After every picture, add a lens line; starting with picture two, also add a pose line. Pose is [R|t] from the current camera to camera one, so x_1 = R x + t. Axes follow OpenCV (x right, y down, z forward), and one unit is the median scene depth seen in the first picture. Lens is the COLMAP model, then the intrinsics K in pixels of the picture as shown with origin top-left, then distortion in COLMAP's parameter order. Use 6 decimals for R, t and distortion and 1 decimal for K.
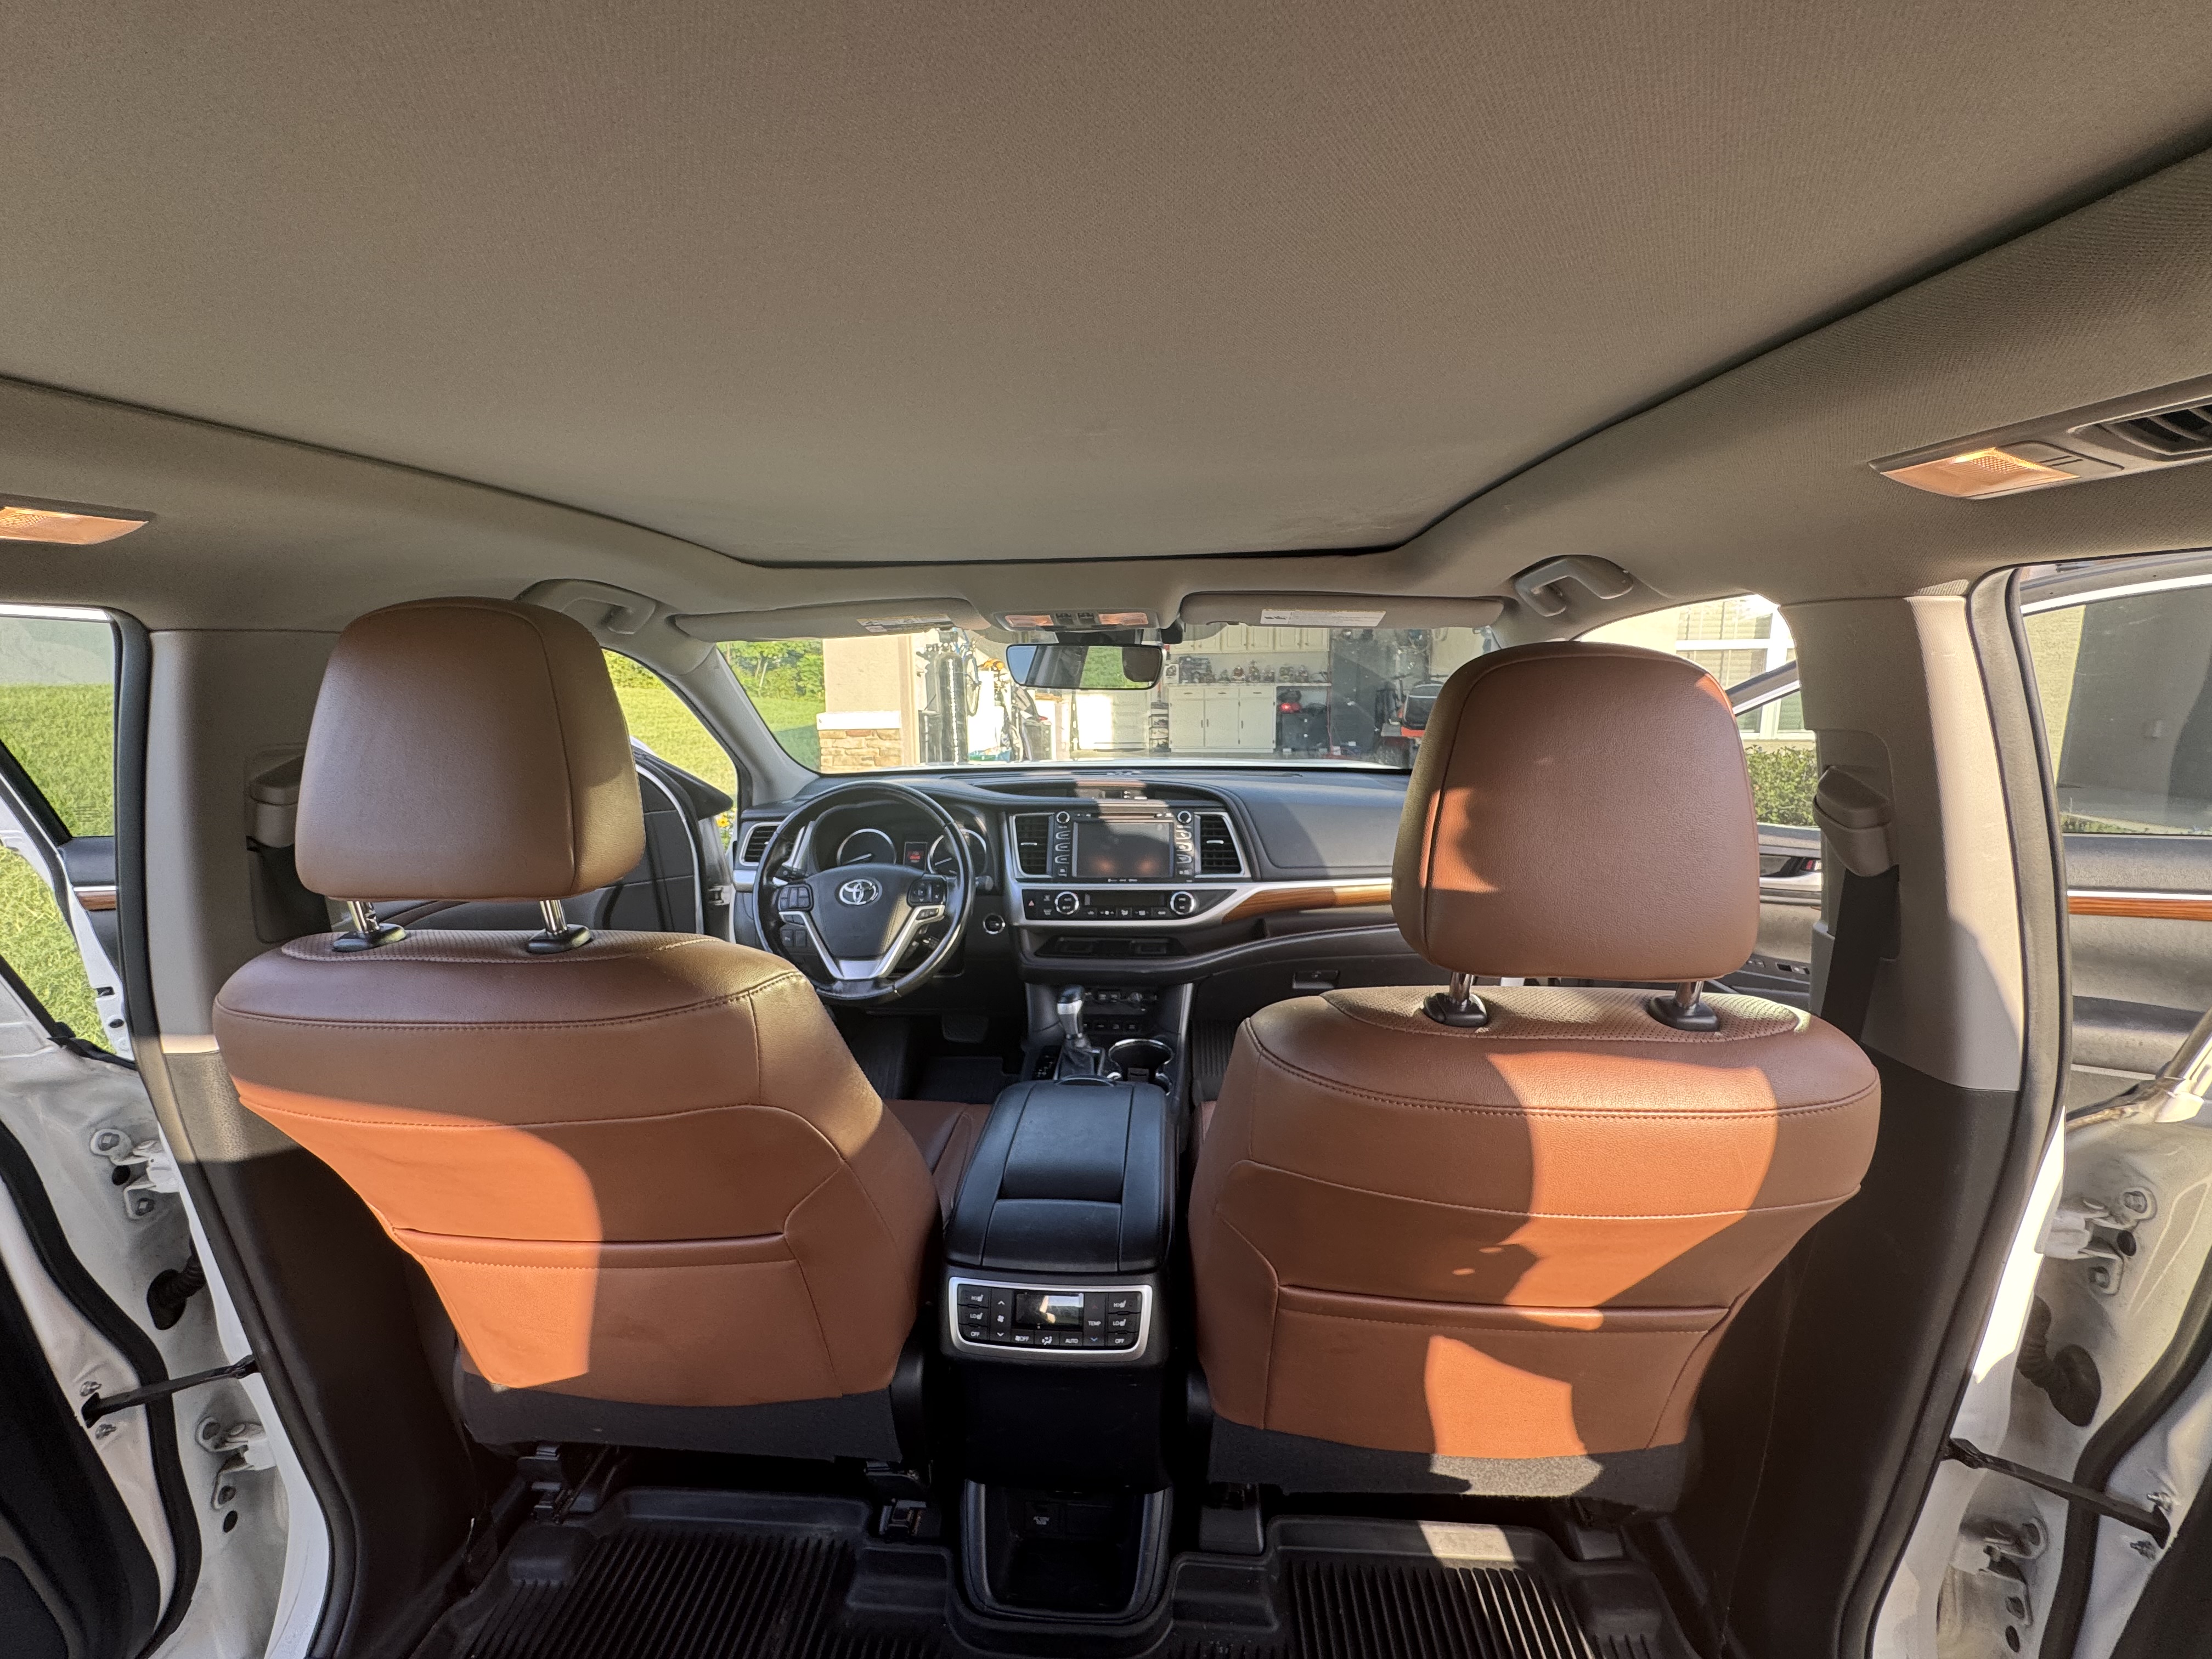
lens RADIAL K [[871.5, 0, 1106.0], [0, 871.5, 829.5], [0, 0, 1]] dist [-0.002358, -0.000776]
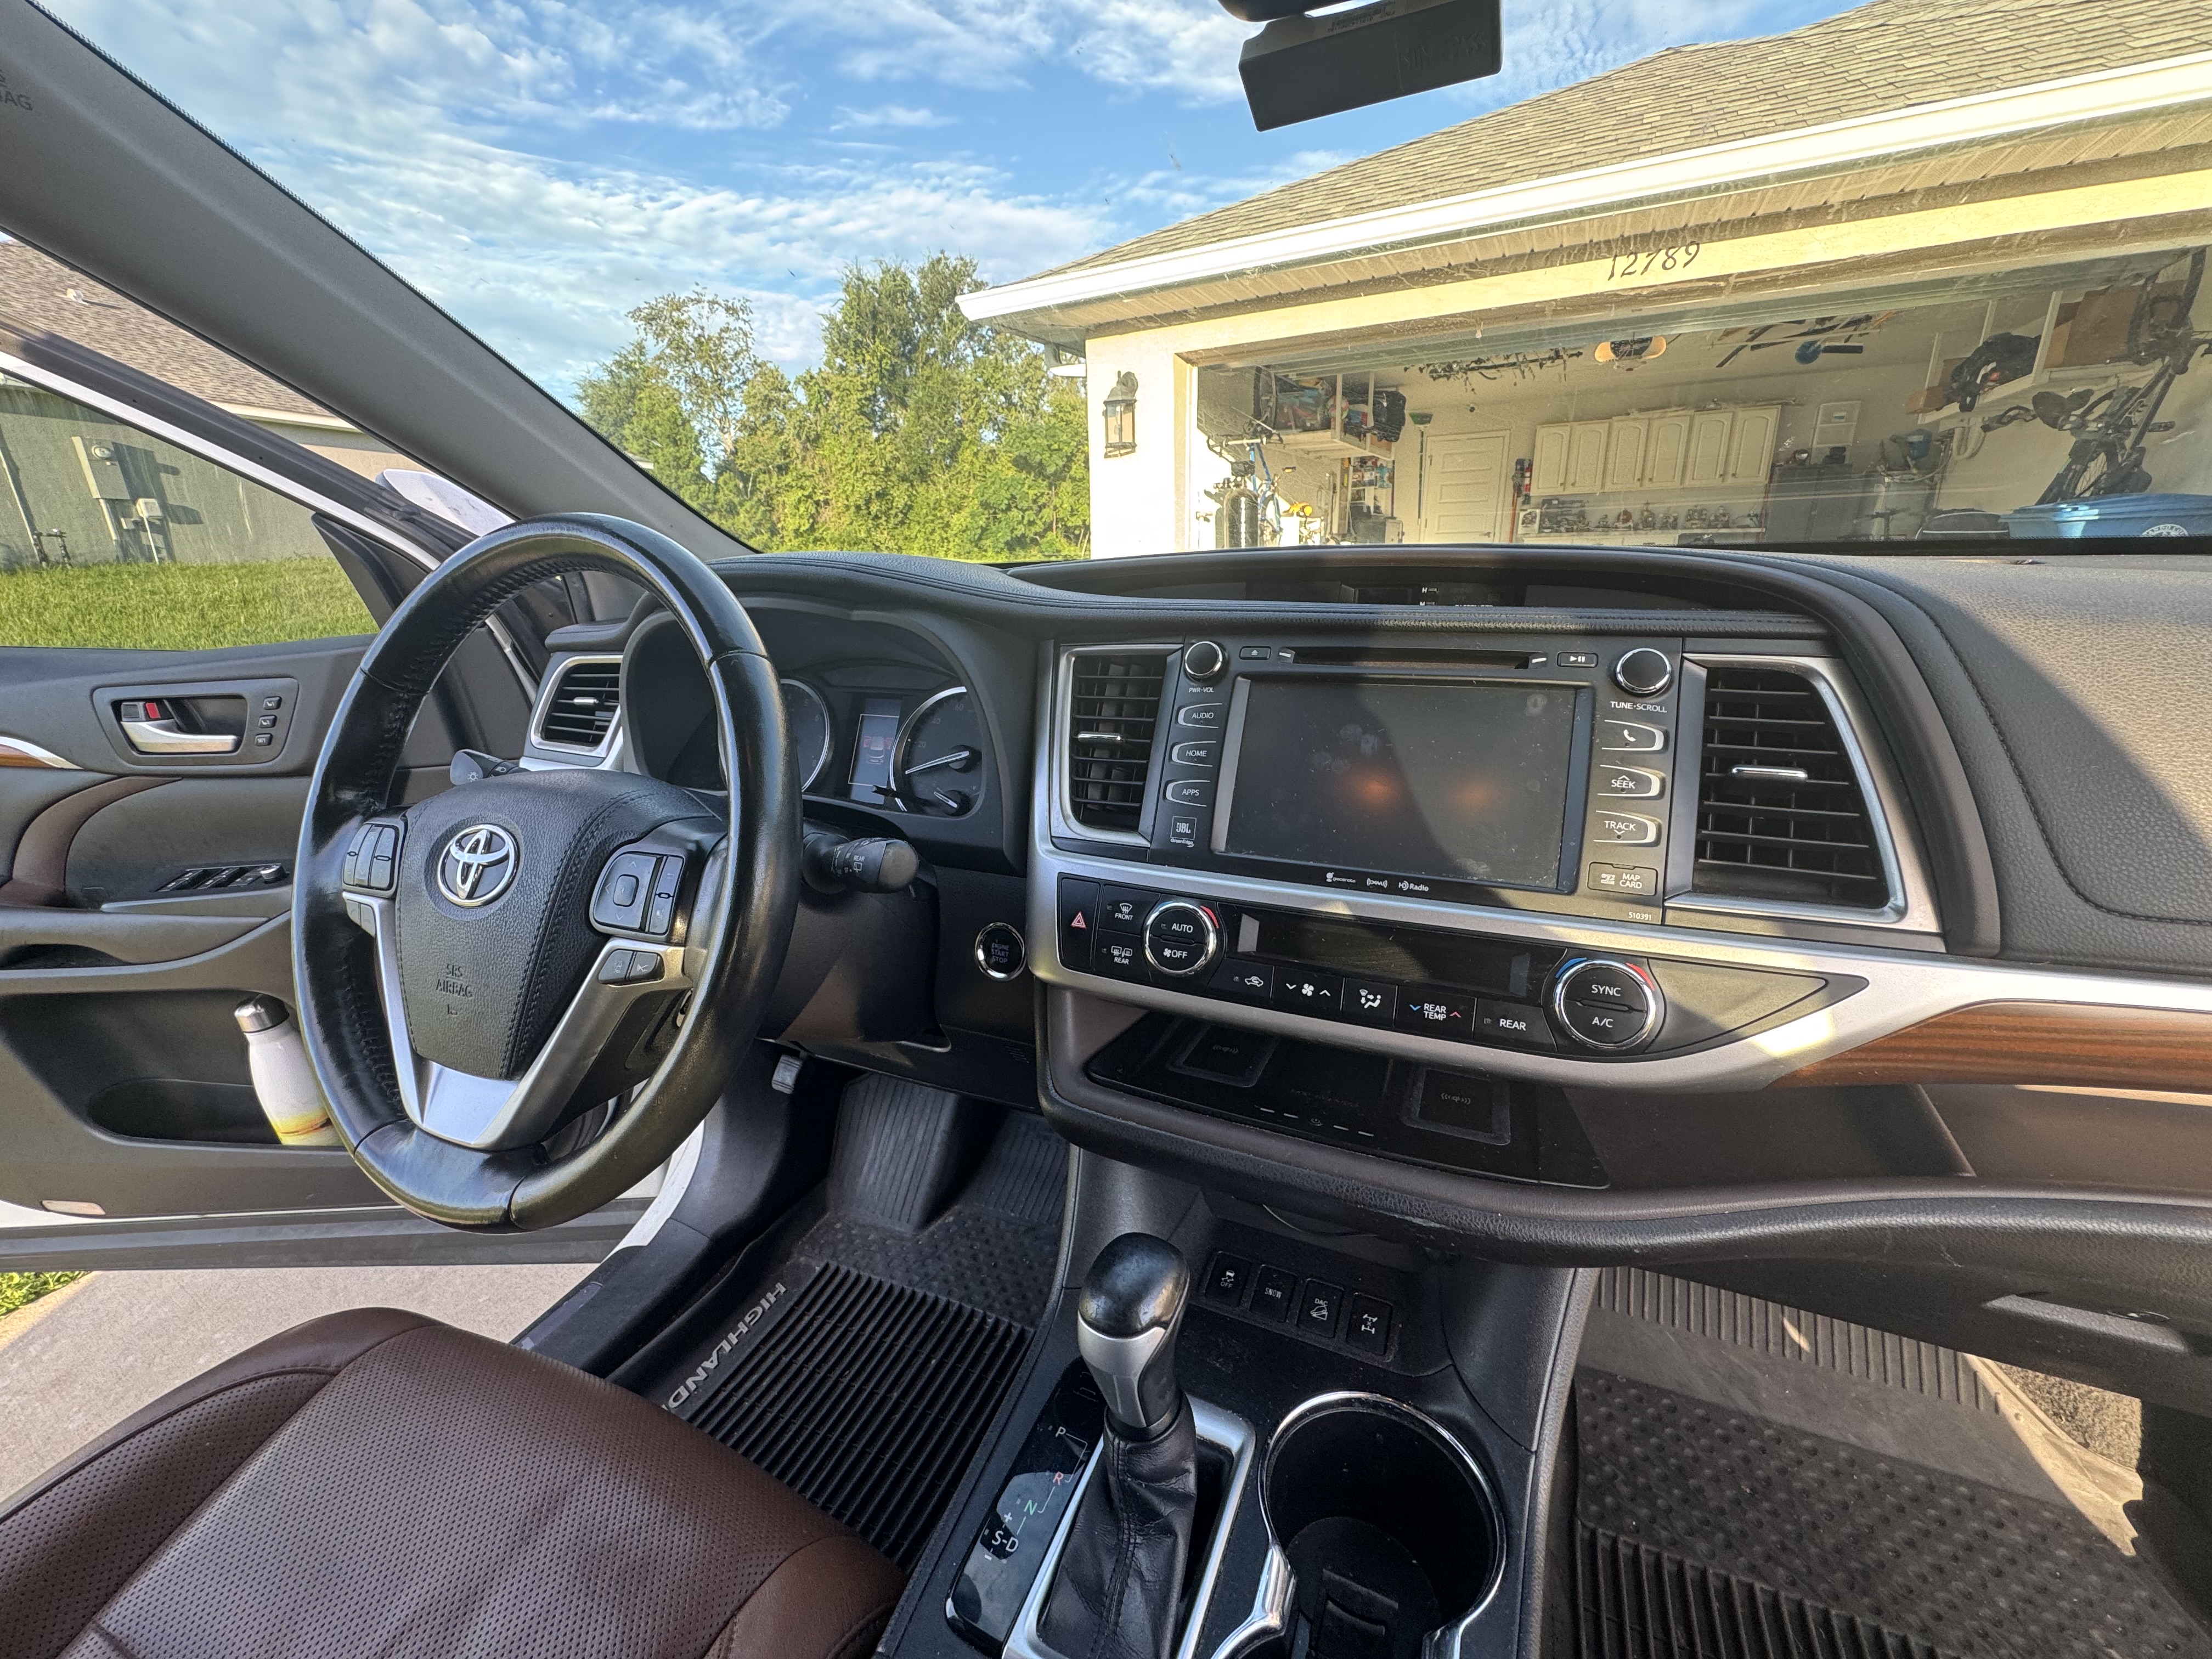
lens RADIAL K [[871.5, 0, 1106.0], [0, 871.5, 829.5], [0, 0, 1]] dist [-0.002358, -0.000776]
pose [[0.937834, 0.091575, -0.334786, 0.030291], [-0.043599, 0.988008, 0.148120, 0.001705], [0.344335, -0.124316, 0.930580, 0.696759]]
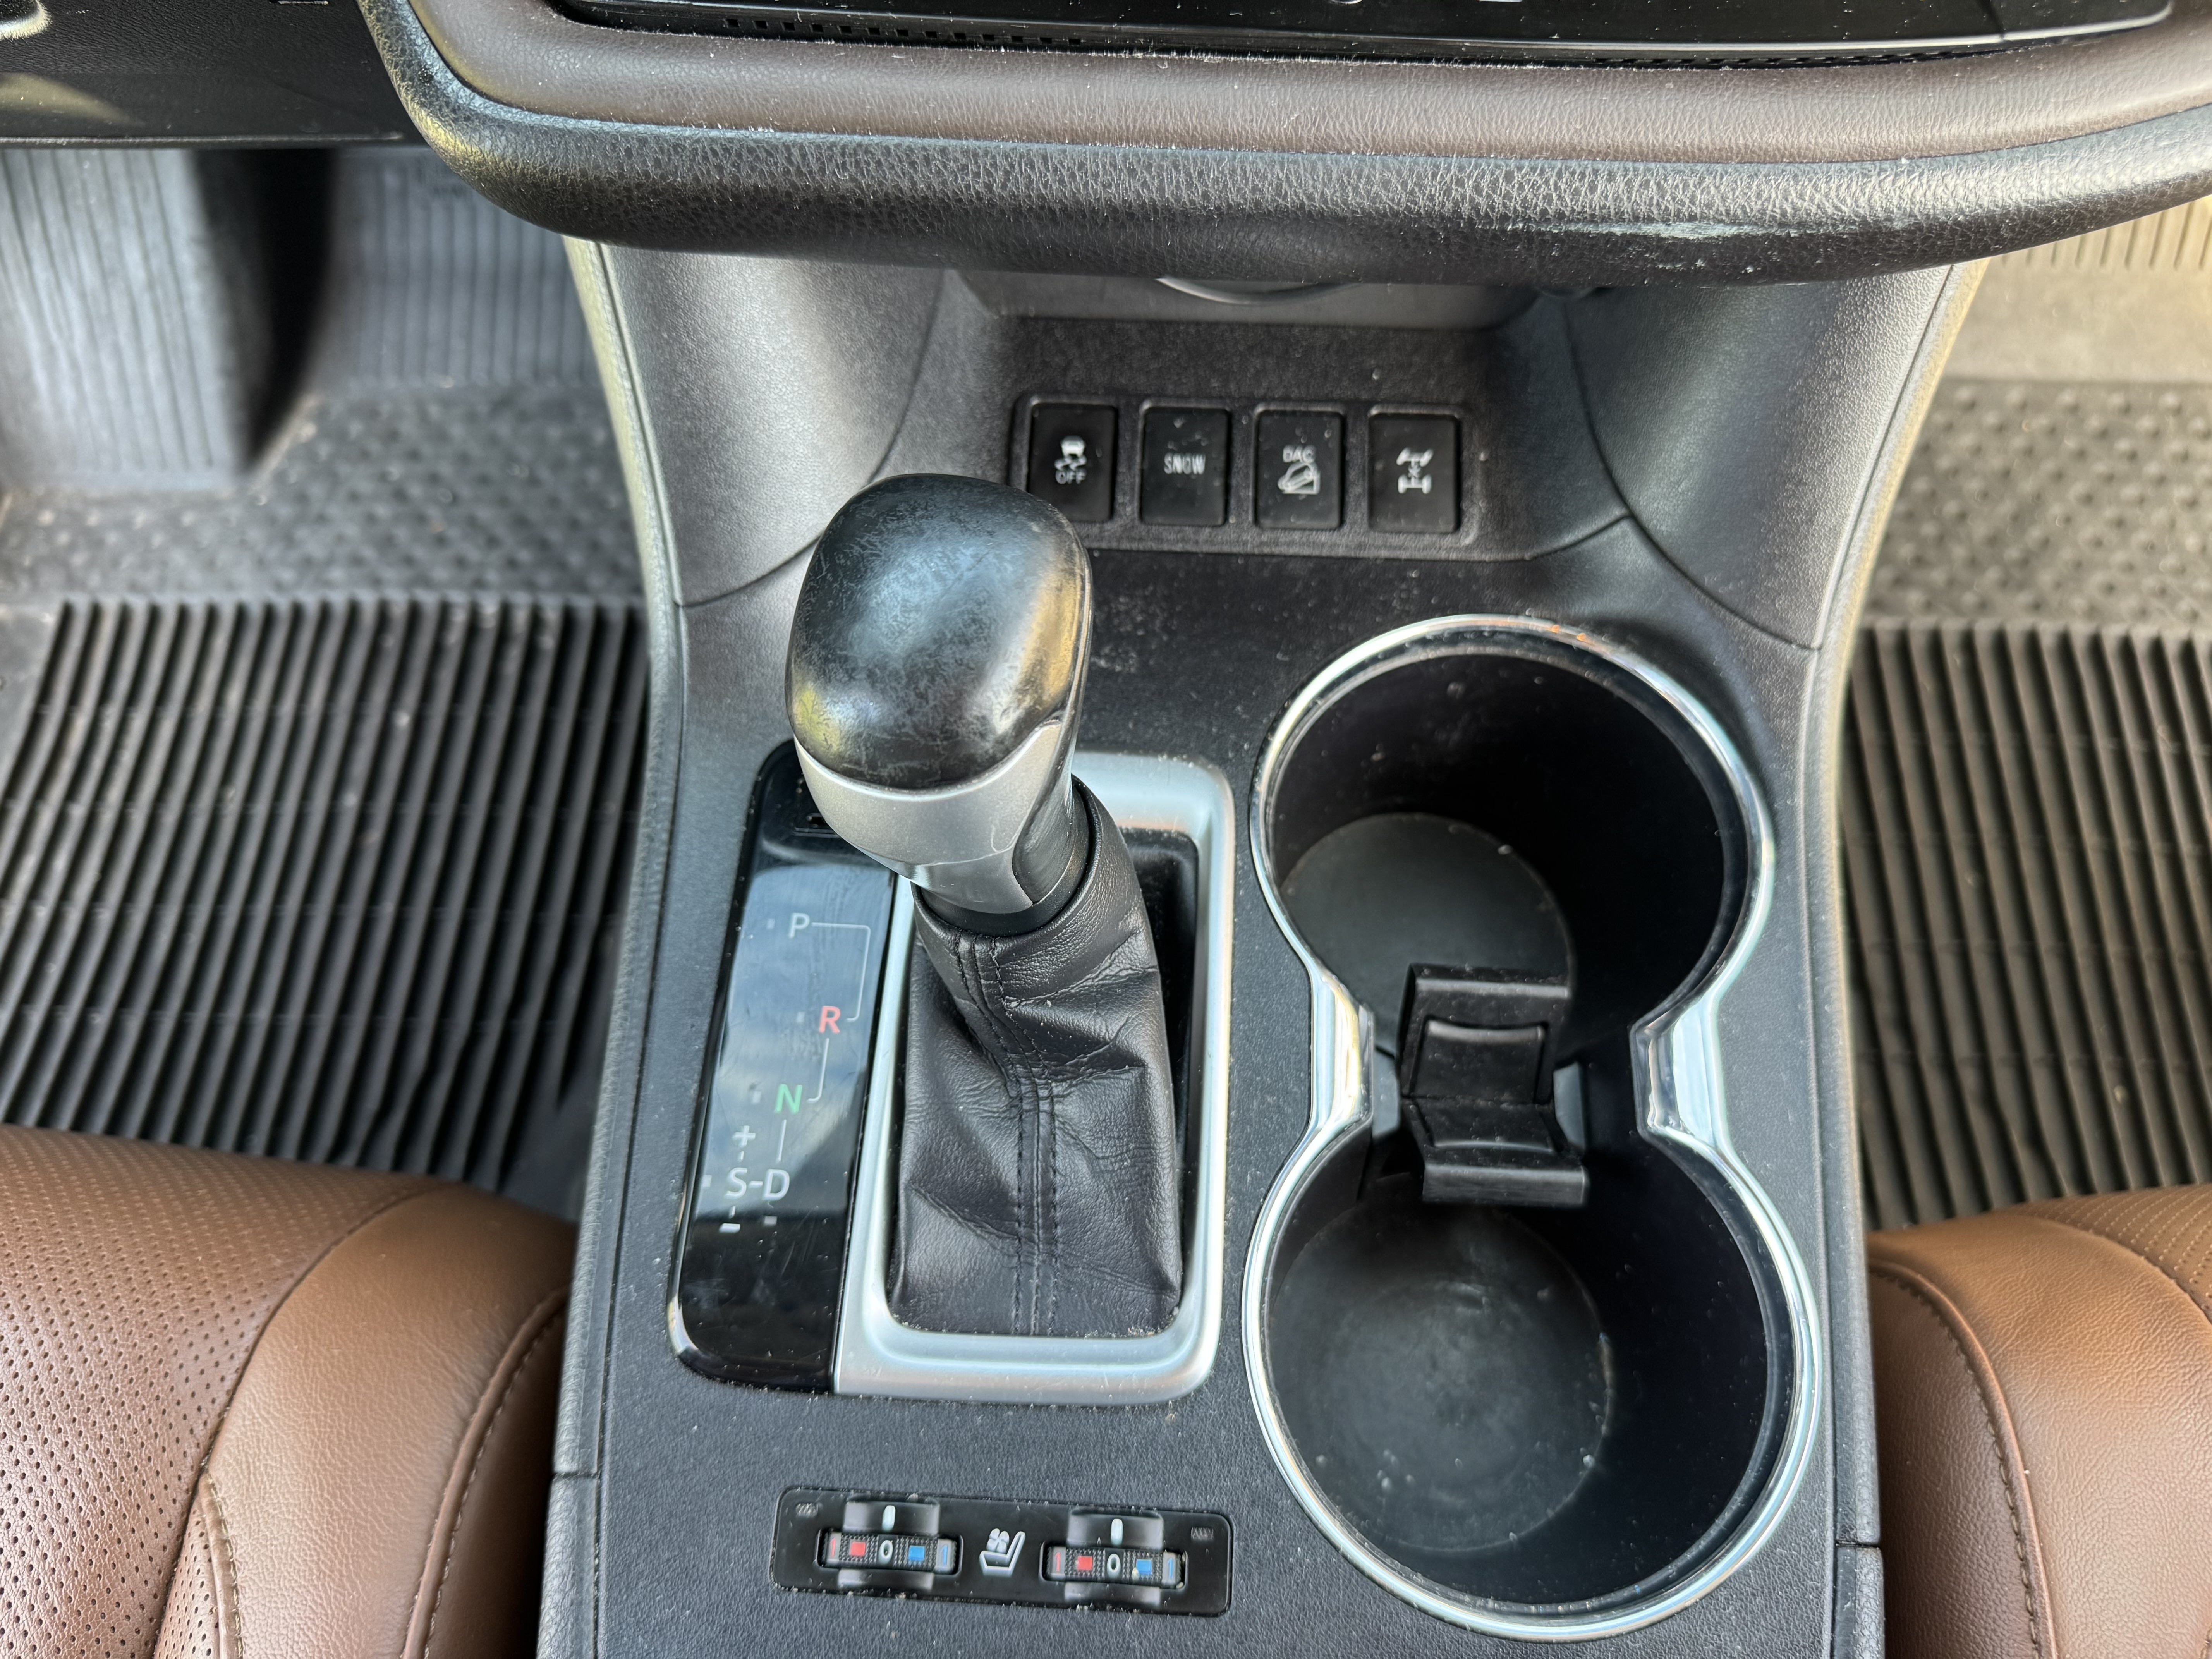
lens RADIAL K [[1638.2, 0, 1106.0], [0, 1638.2, 829.5], [0, 0, 1]] dist [0.002255, -0.029088]
pose [[0.999850, -0.016904, 0.003685, -0.022388], [0.007352, 0.607958, 0.793935, 0.058261], [-0.015661, -0.793789, 0.607991, 0.812850]]
